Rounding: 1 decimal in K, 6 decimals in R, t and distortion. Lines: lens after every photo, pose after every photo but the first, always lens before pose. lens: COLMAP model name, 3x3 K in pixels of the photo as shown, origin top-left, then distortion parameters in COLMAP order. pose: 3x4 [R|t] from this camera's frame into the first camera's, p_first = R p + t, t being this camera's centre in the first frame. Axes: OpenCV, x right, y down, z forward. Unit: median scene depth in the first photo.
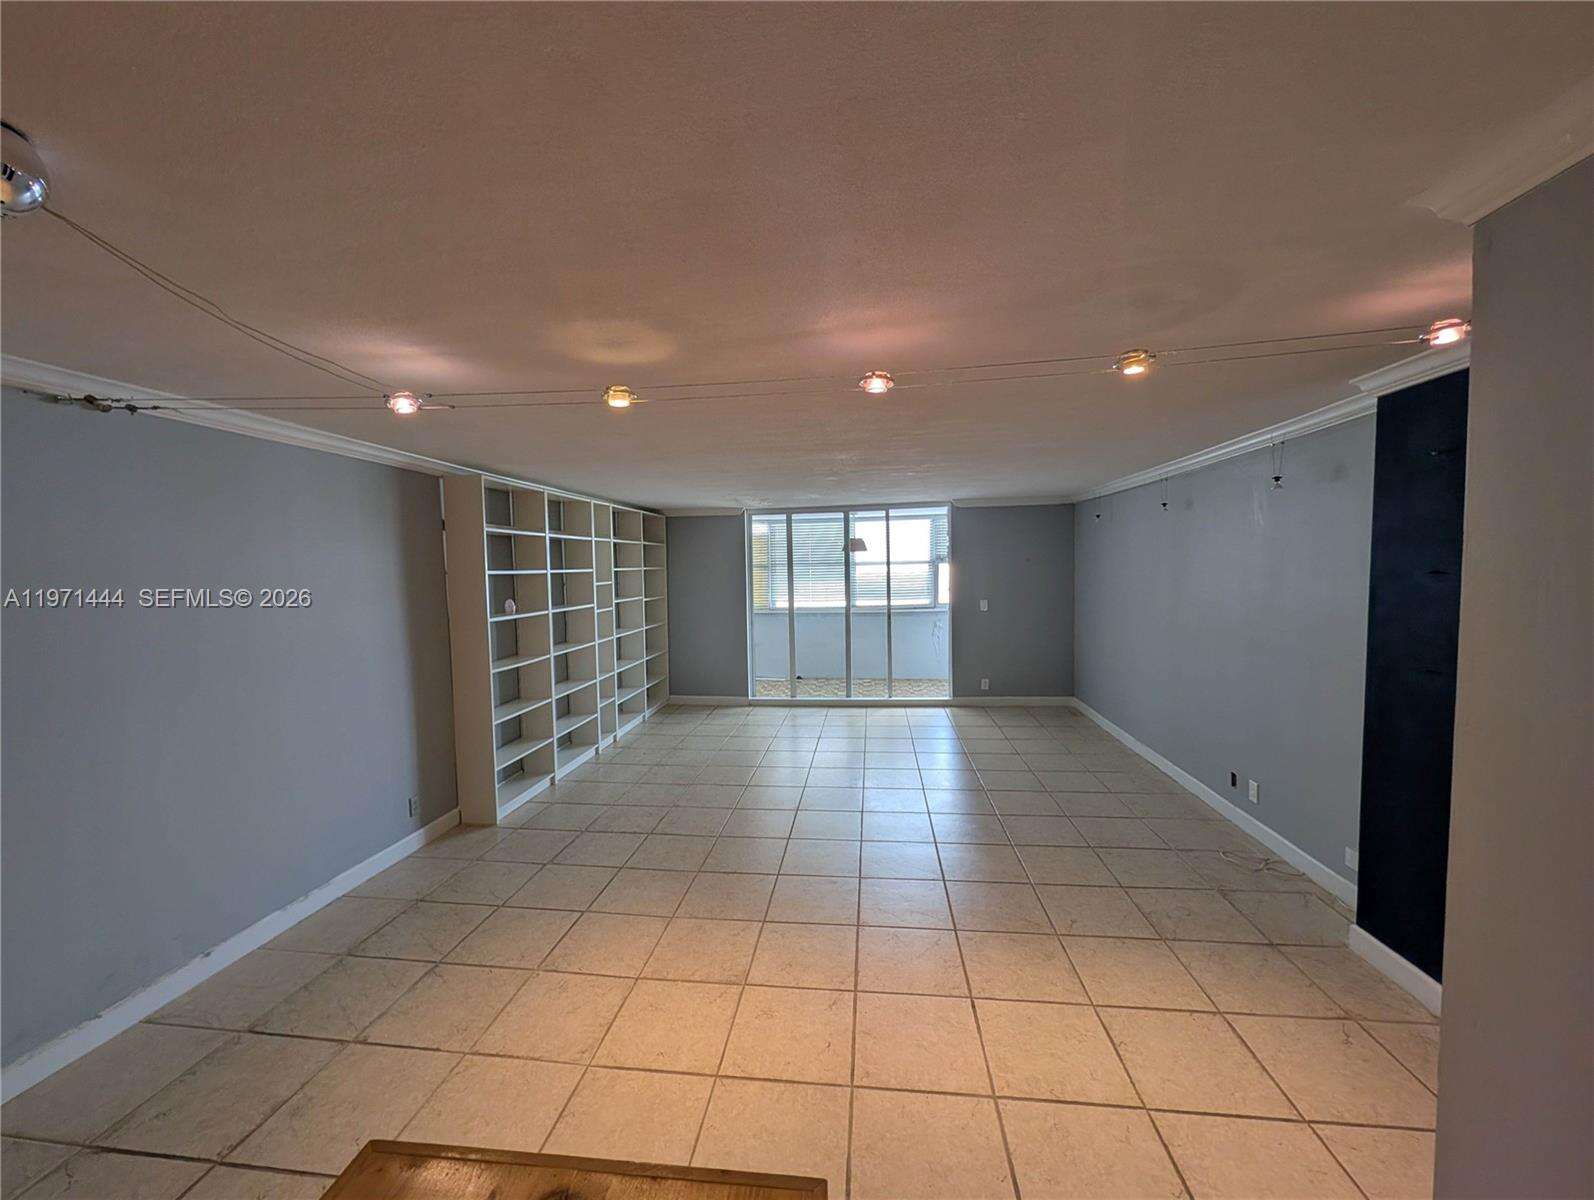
lens RADIAL K [[615.4, 0, 800.0], [0, 615.4, 598.2], [0, 0, 1]] dist [-0.002069, 0.001501]
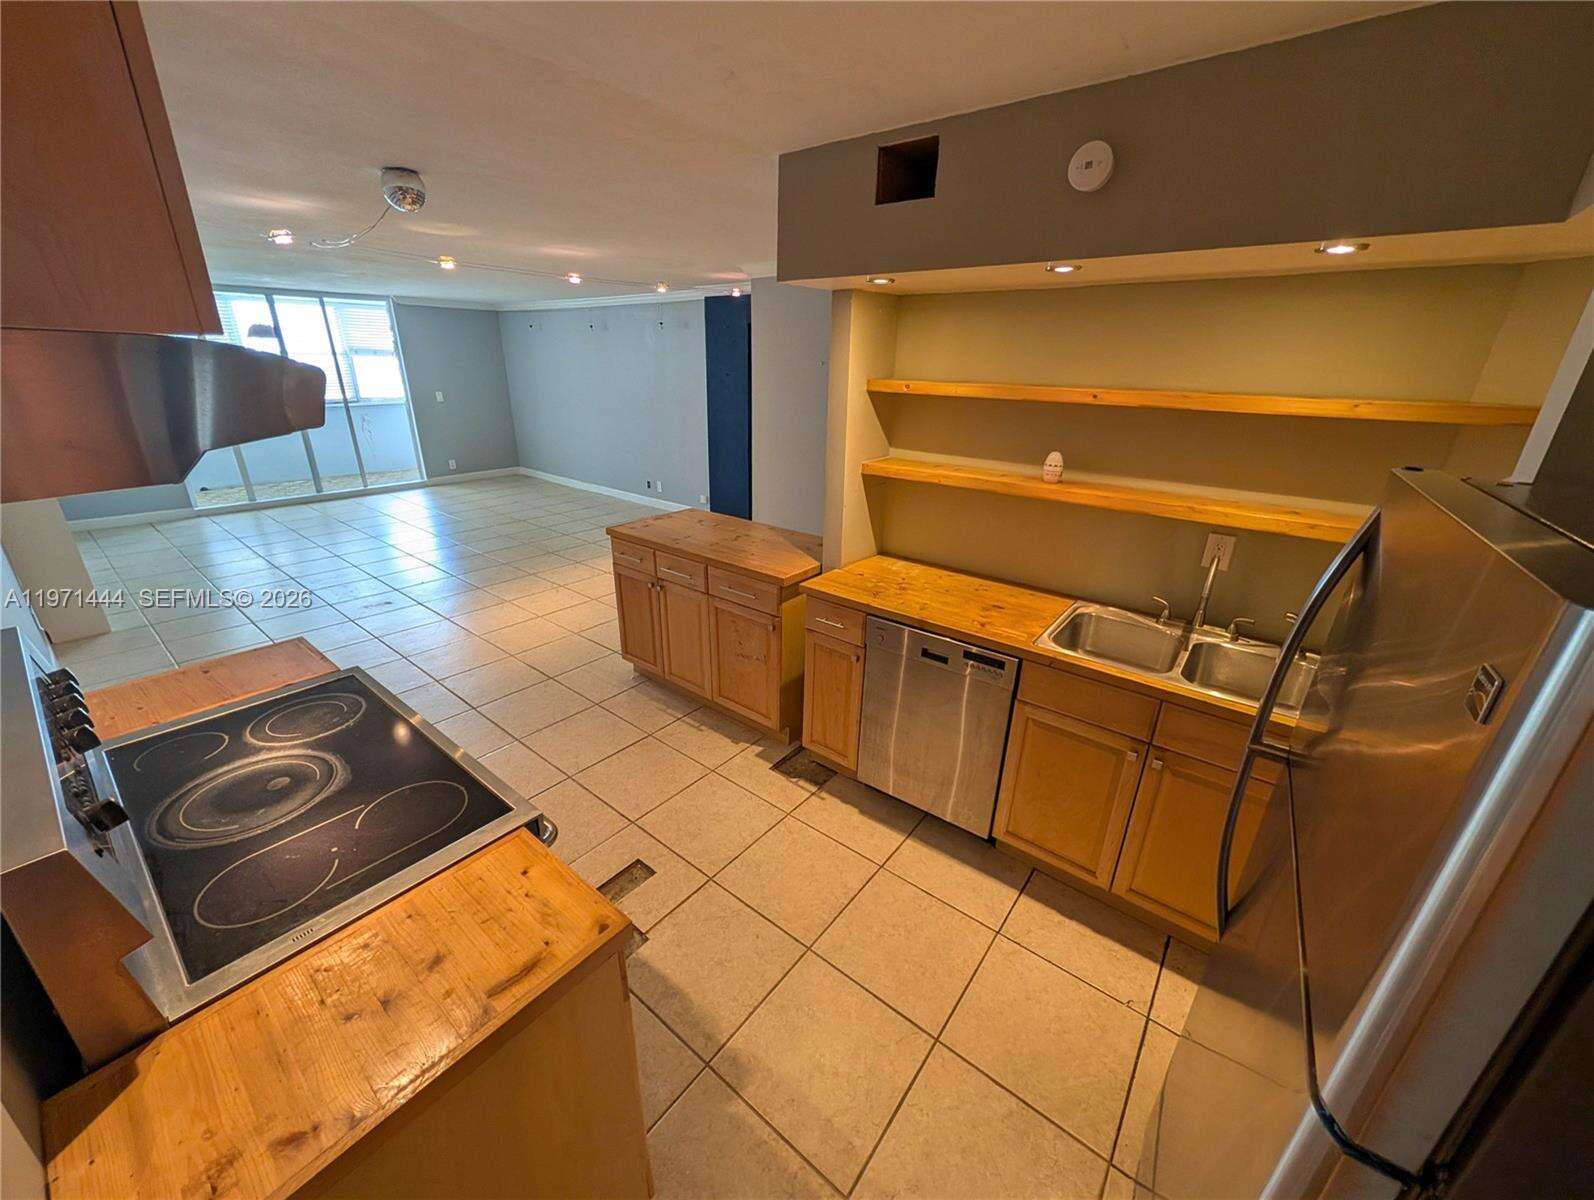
lens RADIAL K [[615.4, 0, 795.5], [0, 615.4, 601.4], [0, 0, 1]] dist [-0.002069, 0.001501]
pose [[0.526350, -0.279187, 0.803125, -0.416927], [0.010899, 0.946693, 0.321952, 0.011262], [-0.850198, -0.160707, 0.501335, -0.253350]]
